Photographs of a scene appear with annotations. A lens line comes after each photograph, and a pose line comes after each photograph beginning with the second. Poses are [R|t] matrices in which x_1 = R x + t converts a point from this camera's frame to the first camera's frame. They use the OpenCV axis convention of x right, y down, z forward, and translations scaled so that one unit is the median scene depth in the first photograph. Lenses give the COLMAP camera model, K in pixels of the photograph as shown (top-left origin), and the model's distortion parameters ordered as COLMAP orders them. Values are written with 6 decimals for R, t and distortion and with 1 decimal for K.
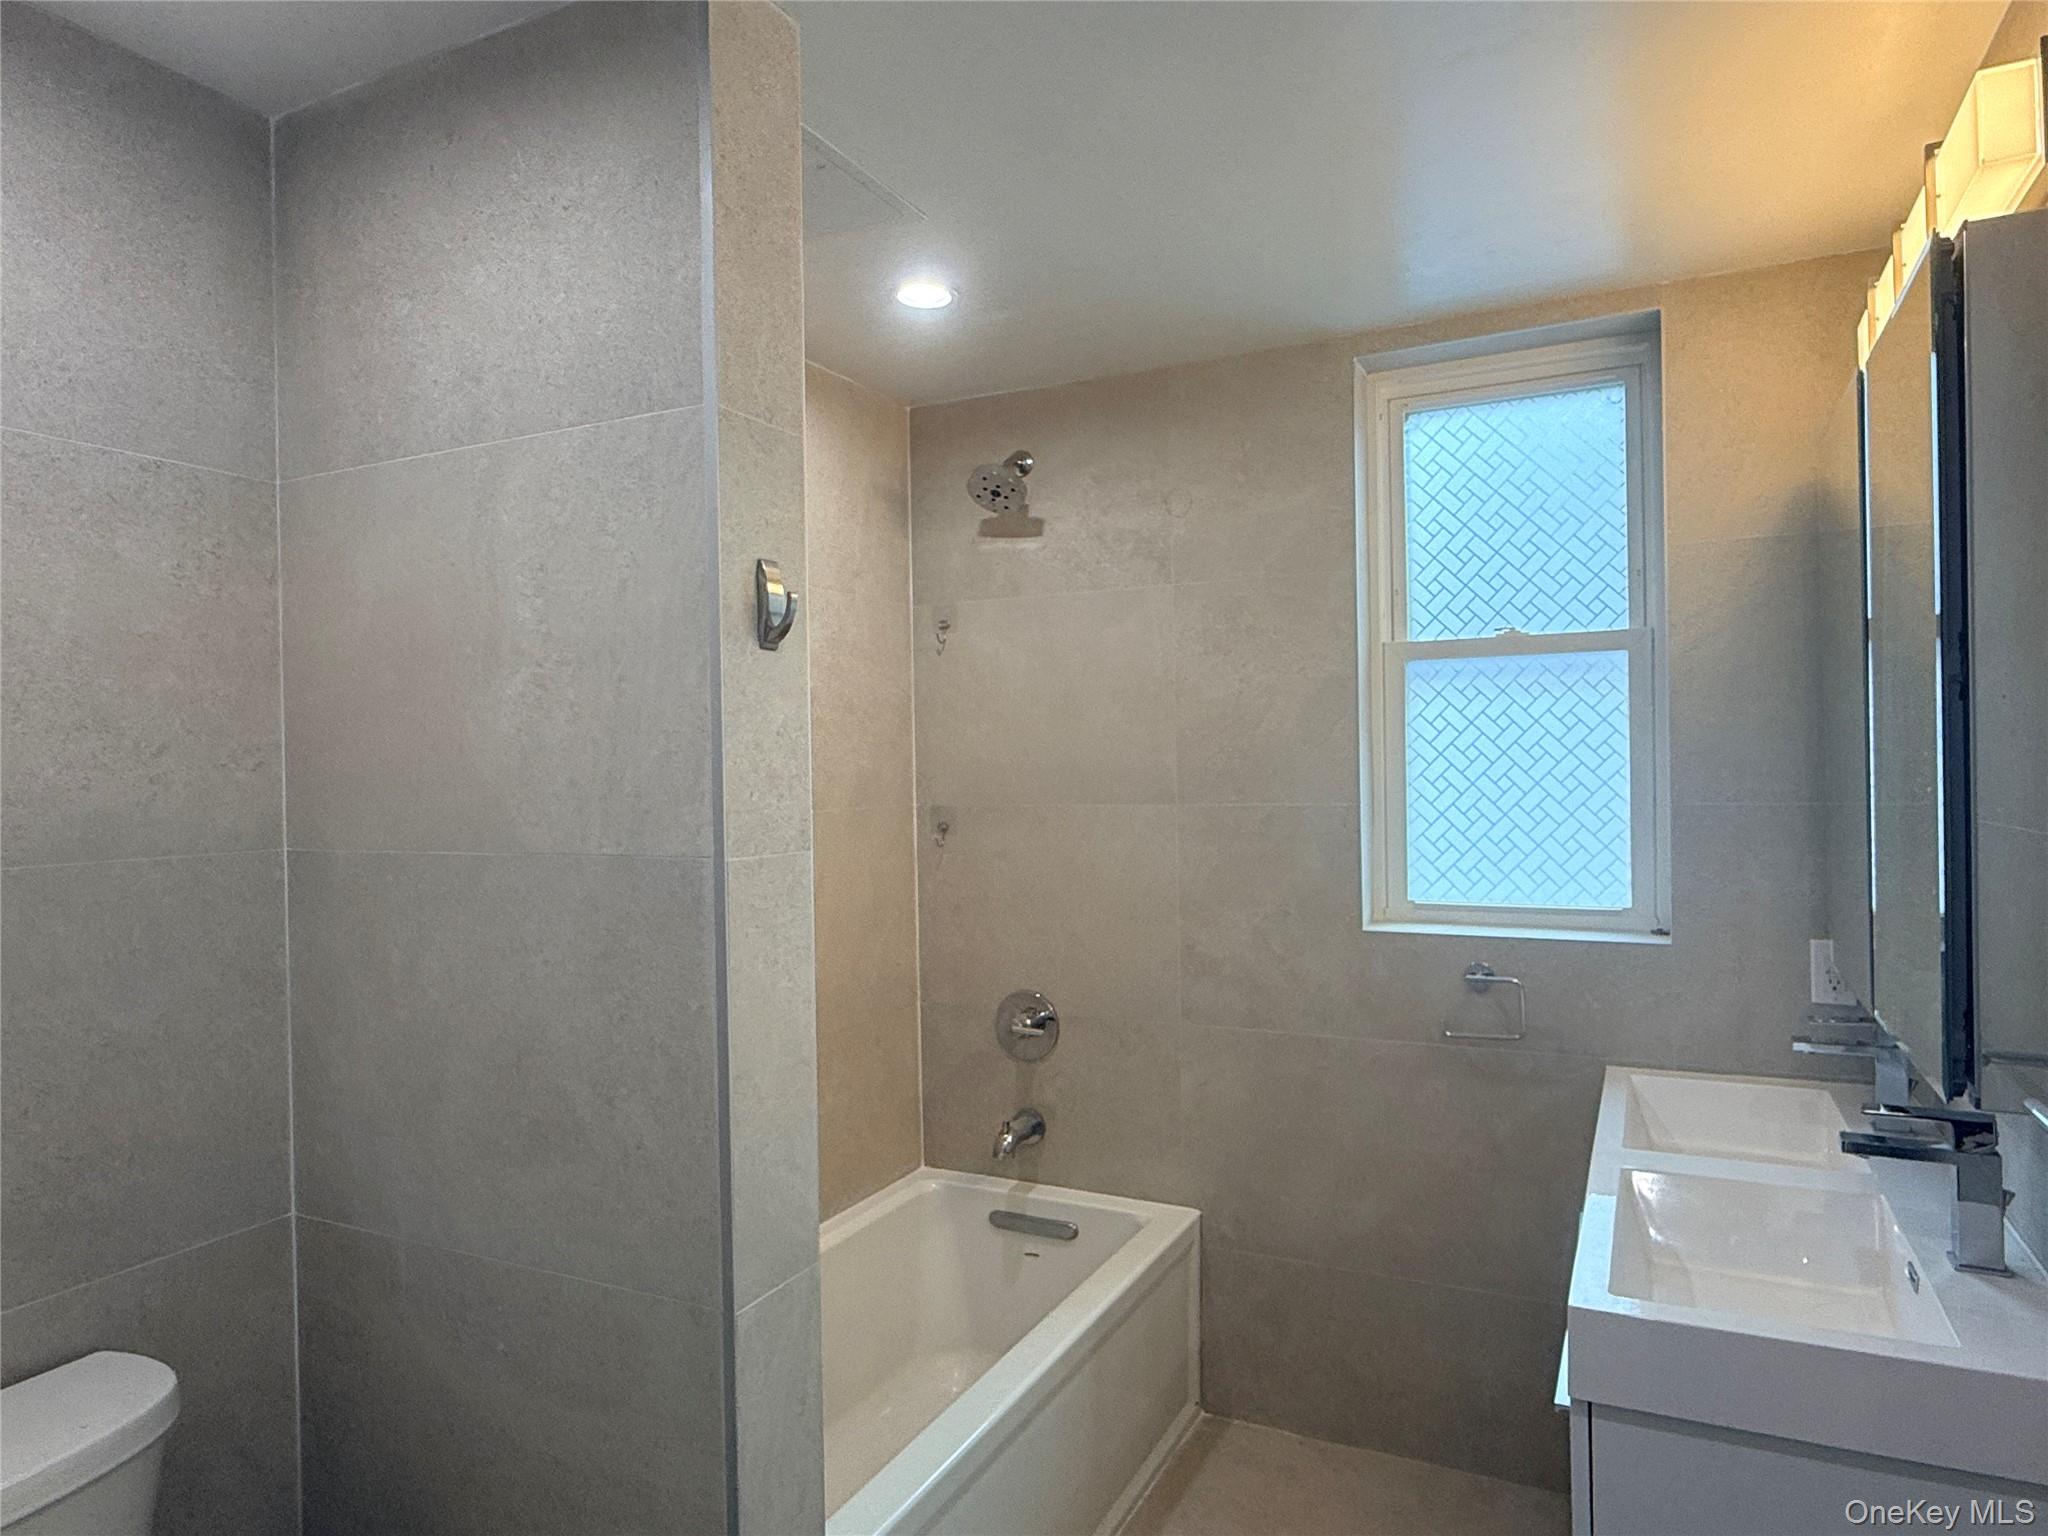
lens RADIAL K [[1281.9, 0, 1011.6], [0, 1281.9, 768.8], [0, 0, 1]] dist [-0.003275, 0.004067]
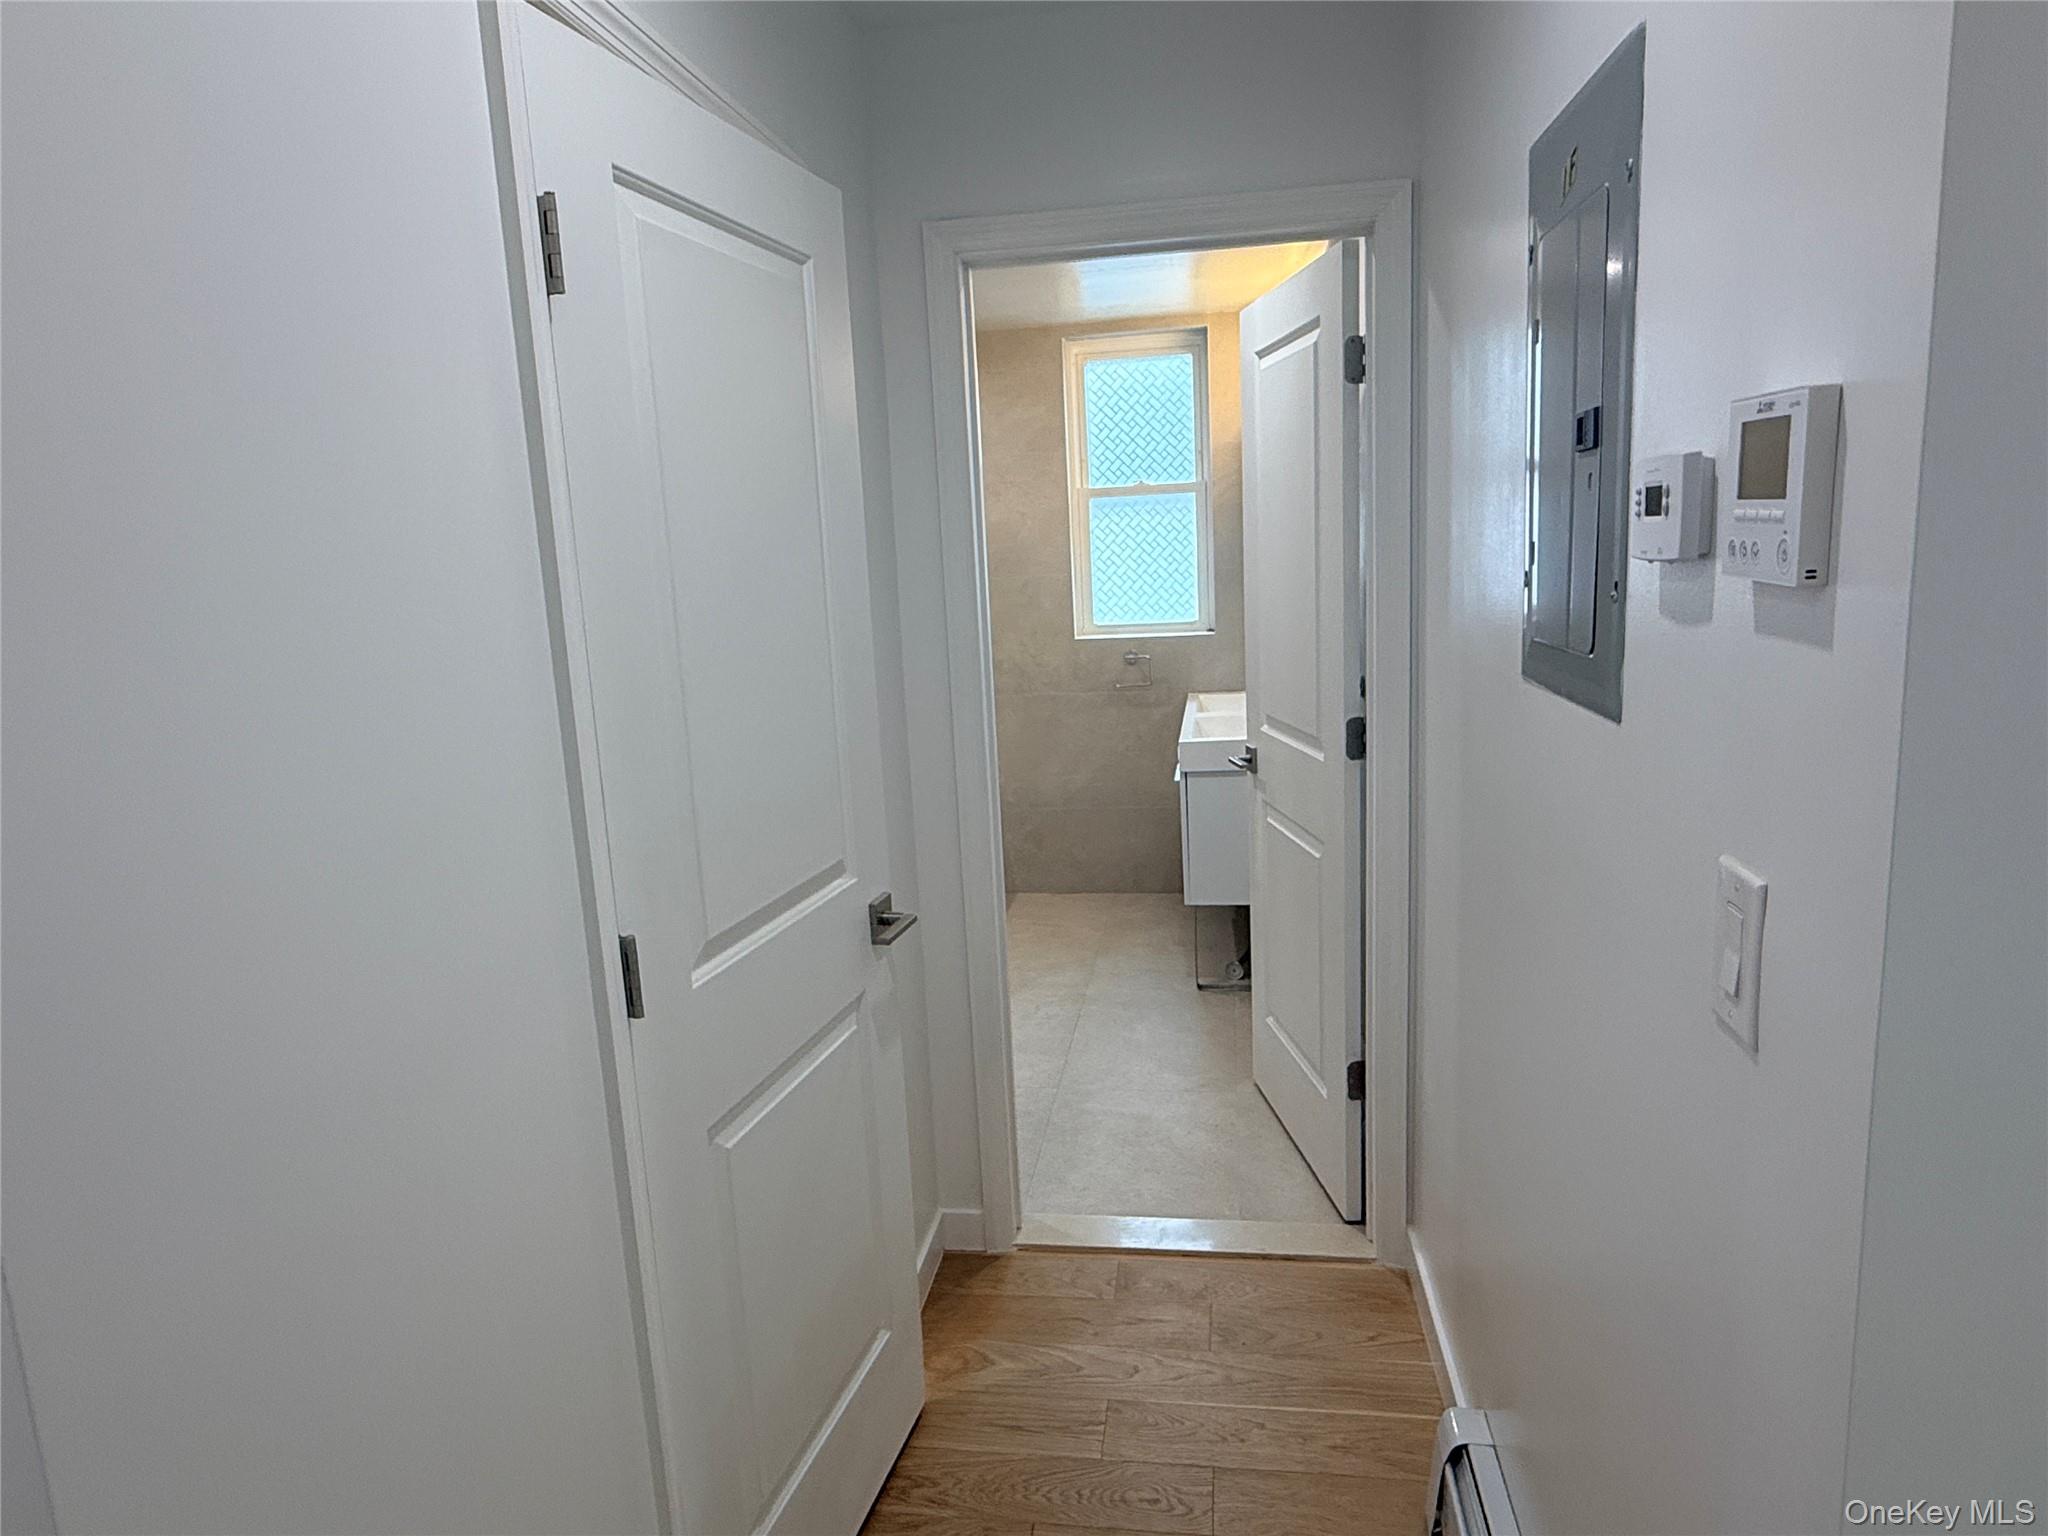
lens RADIAL K [[1281.9, 0, 1011.6], [0, 1281.9, 768.8], [0, 0, 1]] dist [-0.003275, 0.004067]
pose [[0.952926, -0.086952, 0.290468, -0.407930], [0.037039, 0.984206, 0.173110, -0.022717], [-0.300933, -0.154203, 0.941096, -0.857022]]
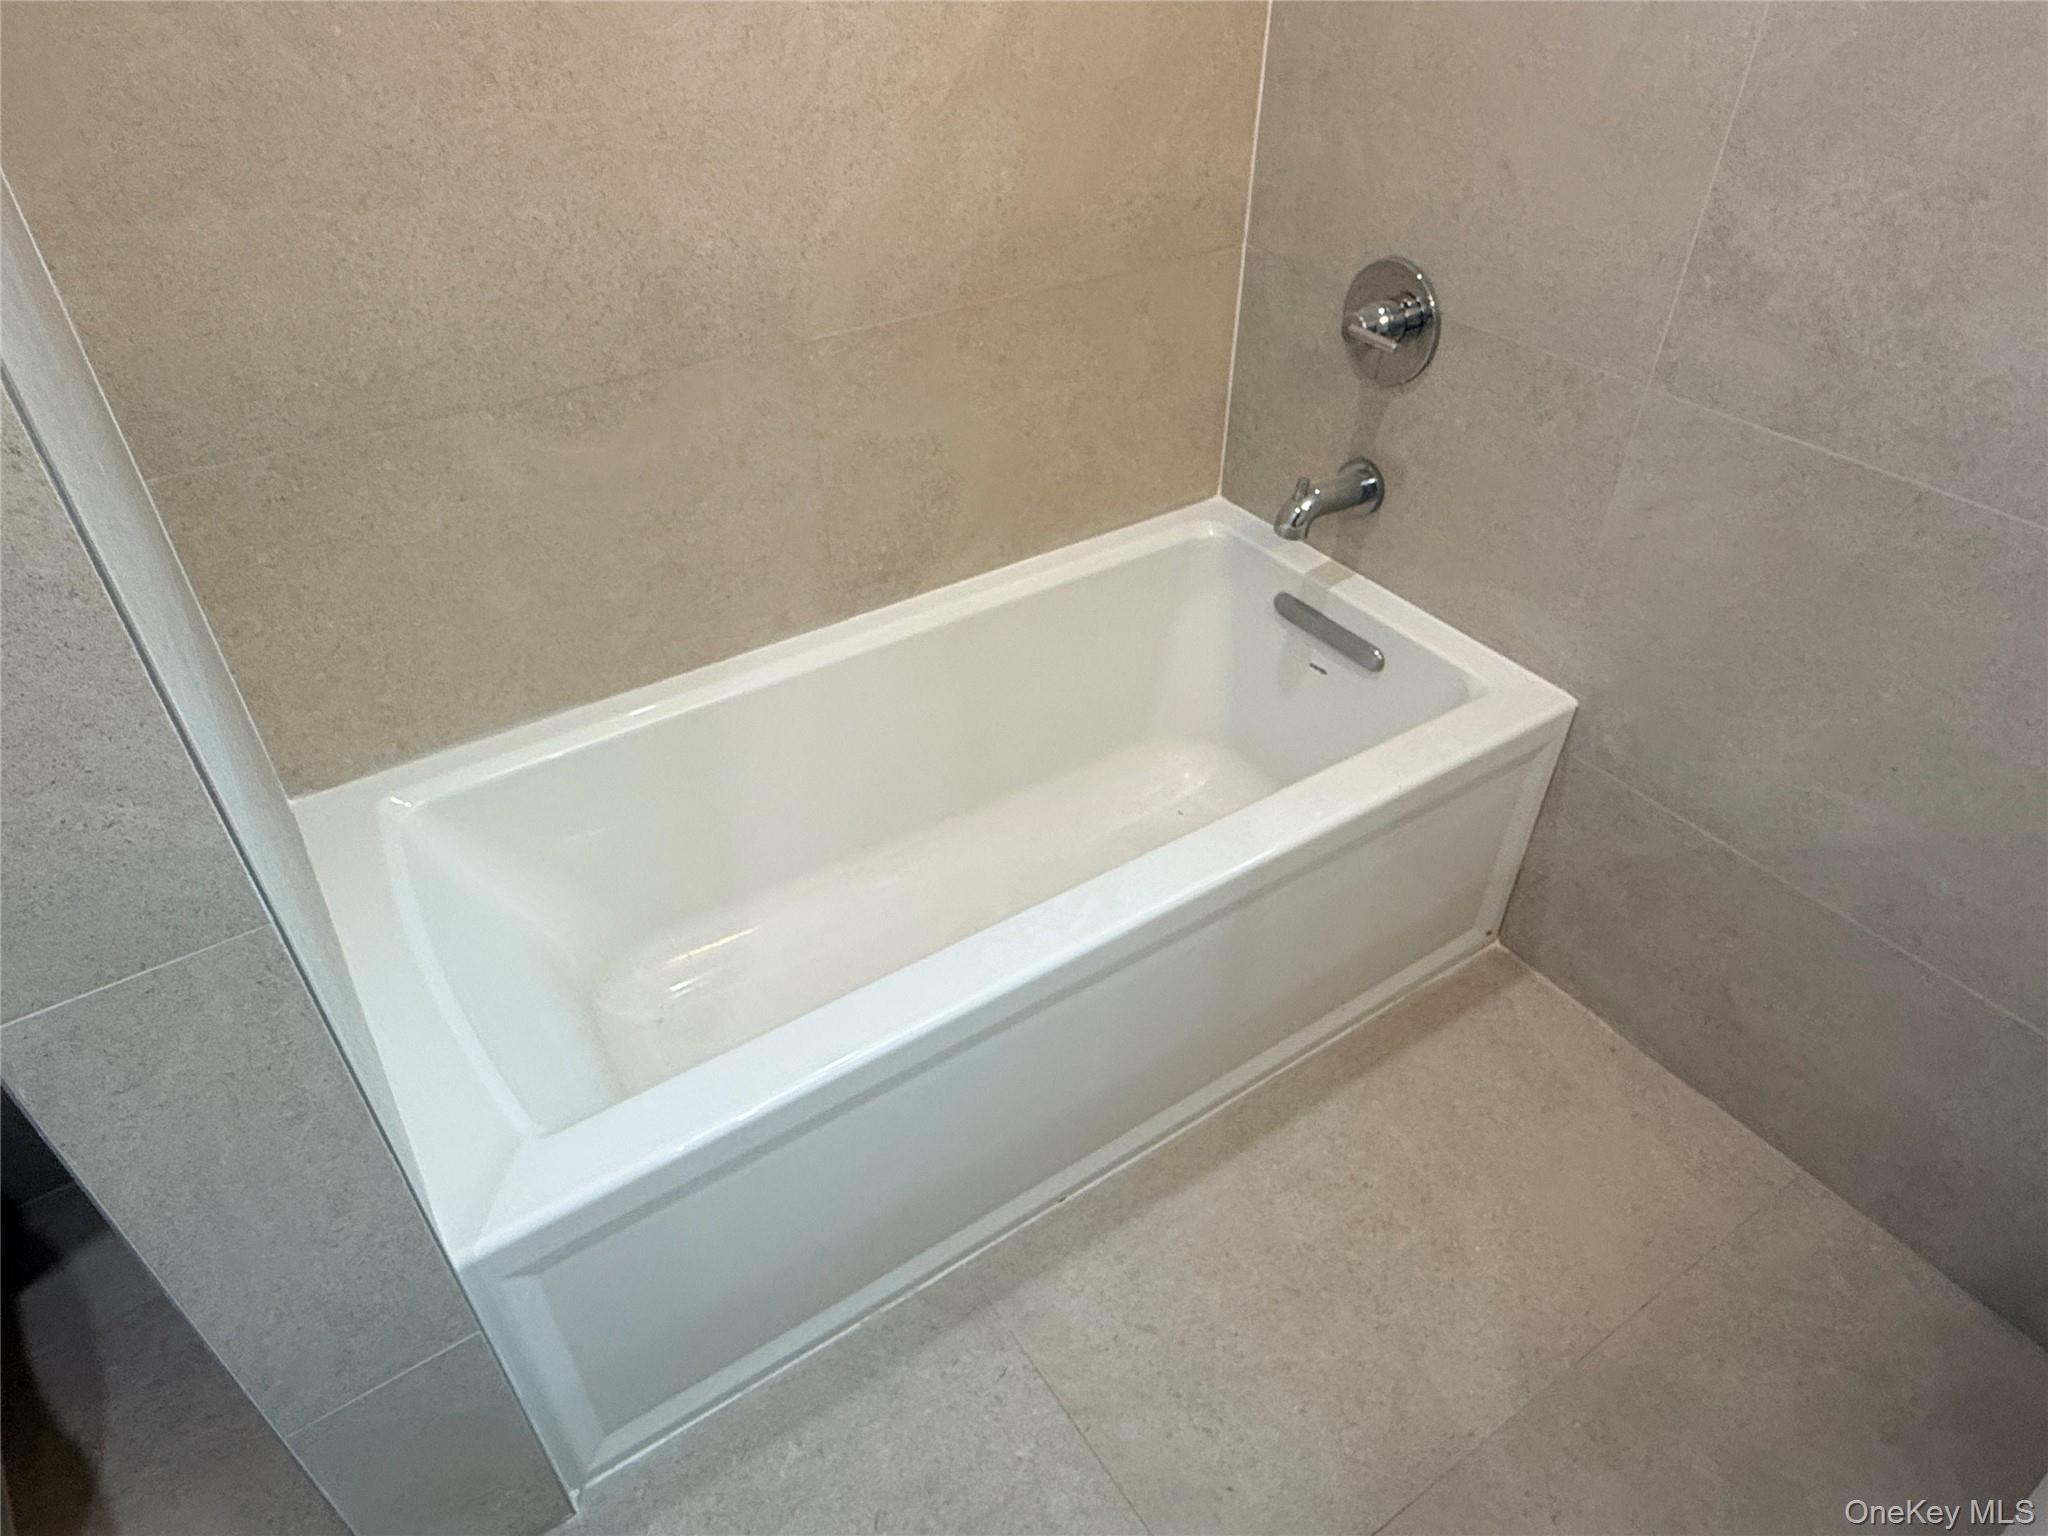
lens RADIAL K [[1281.9, 0, 1011.6], [0, 1281.9, 768.8], [0, 0, 1]] dist [-0.003275, 0.004067]
pose [[0.868939, 0.315064, -0.381679, 0.161595], [-0.012901, 0.785353, 0.618913, 0.005726], [0.494751, -0.532874, 0.686489, 0.463218]]
